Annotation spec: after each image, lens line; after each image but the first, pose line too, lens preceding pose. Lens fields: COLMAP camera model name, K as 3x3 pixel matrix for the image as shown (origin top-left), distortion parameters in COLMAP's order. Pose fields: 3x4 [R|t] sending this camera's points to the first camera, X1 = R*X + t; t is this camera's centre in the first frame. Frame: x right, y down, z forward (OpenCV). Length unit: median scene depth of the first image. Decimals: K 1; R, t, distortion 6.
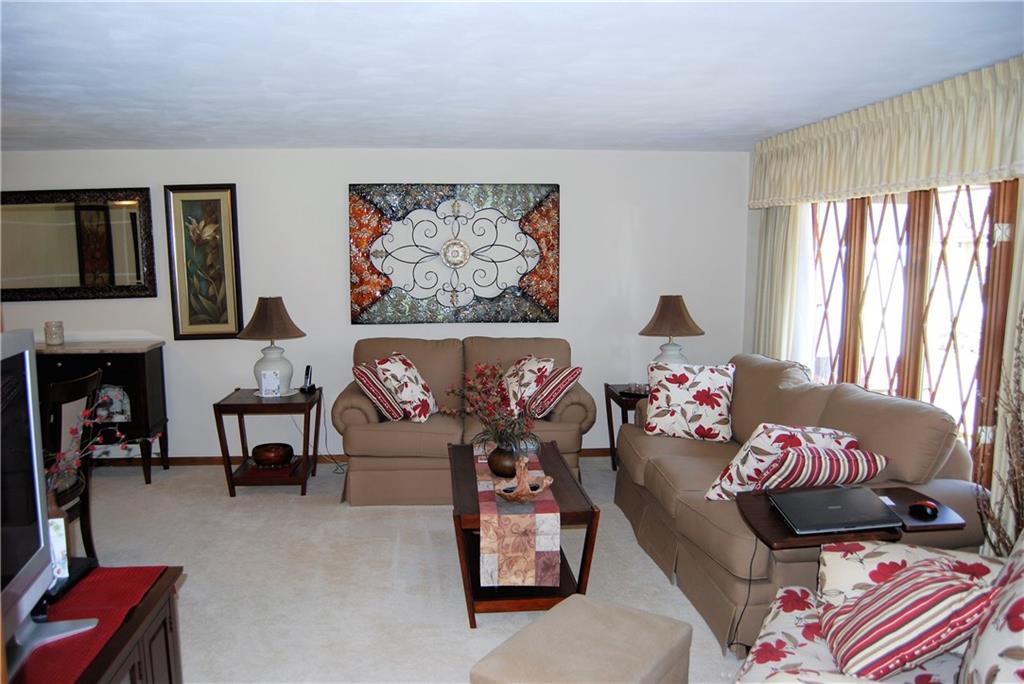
lens RADIAL K [[802.7, 0, 511.6], [0, 802.7, 349.2], [0, 0, 1]] dist [-0.092457, 0.037593]
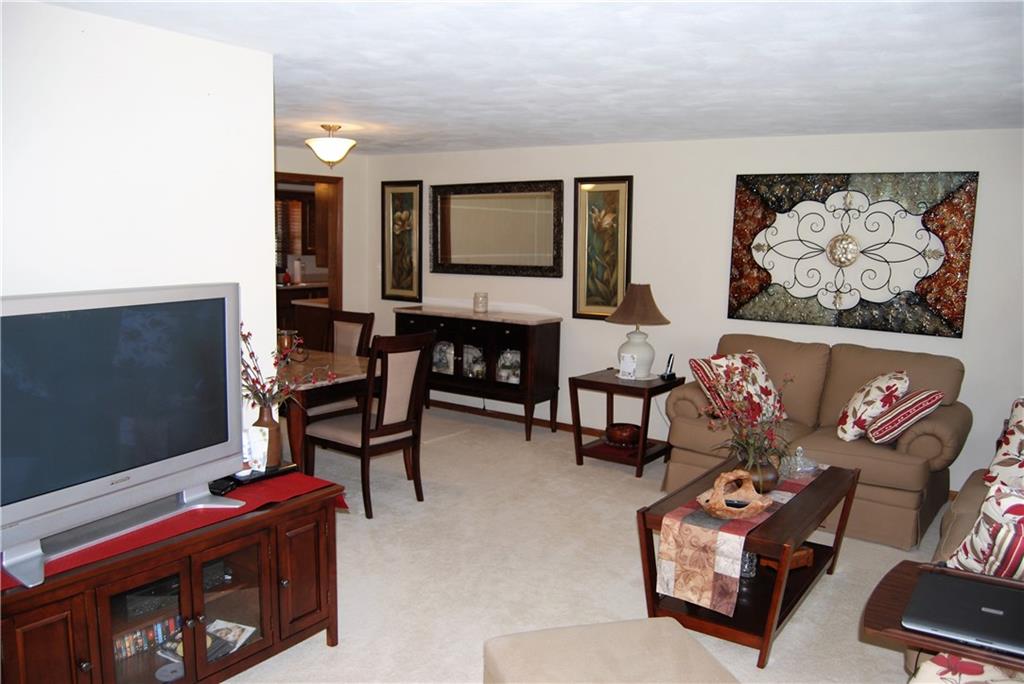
lens RADIAL K [[802.7, 0, 511.6], [0, 802.7, 349.2], [0, 0, 1]] dist [-0.092457, 0.037593]
pose [[0.761428, 0.111066, -0.638664, 0.235465], [-0.108171, 0.993169, 0.043753, -0.007935], [0.639161, 0.035771, 0.768241, 0.086569]]
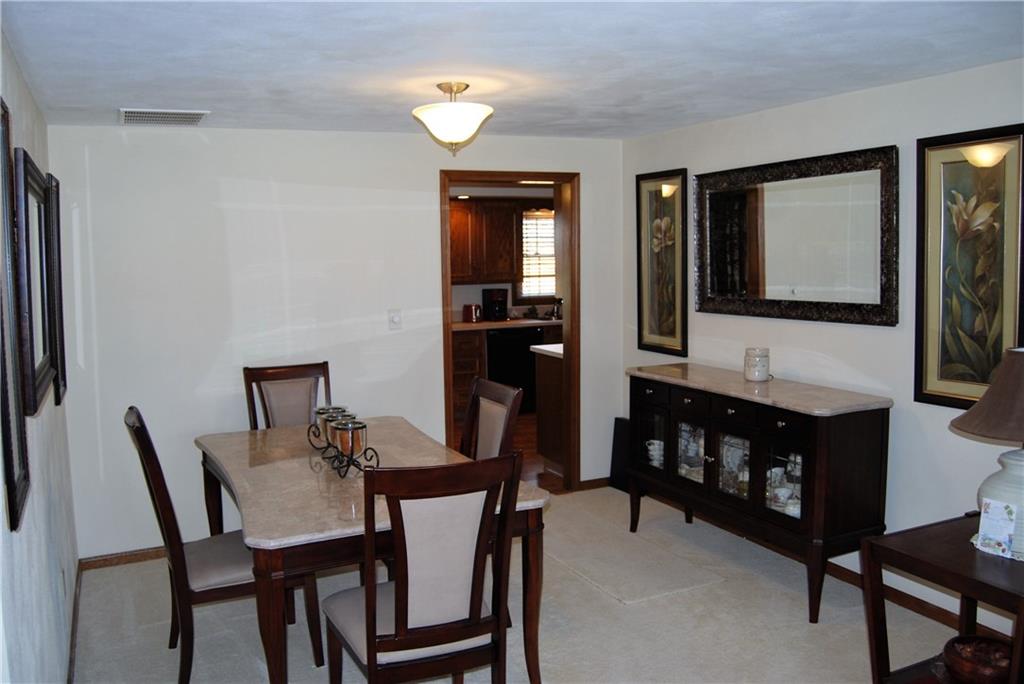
lens RADIAL K [[847.3, 0, 512.4], [0, 847.3, 347.5], [0, 0, 1]] dist [-0.087881, 0.014313]
pose [[0.346197, 0.106720, -0.932072, 0.046948], [-0.105400, 0.991643, 0.074392, -0.067110], [0.932222, 0.072486, 0.354552, 0.505457]]
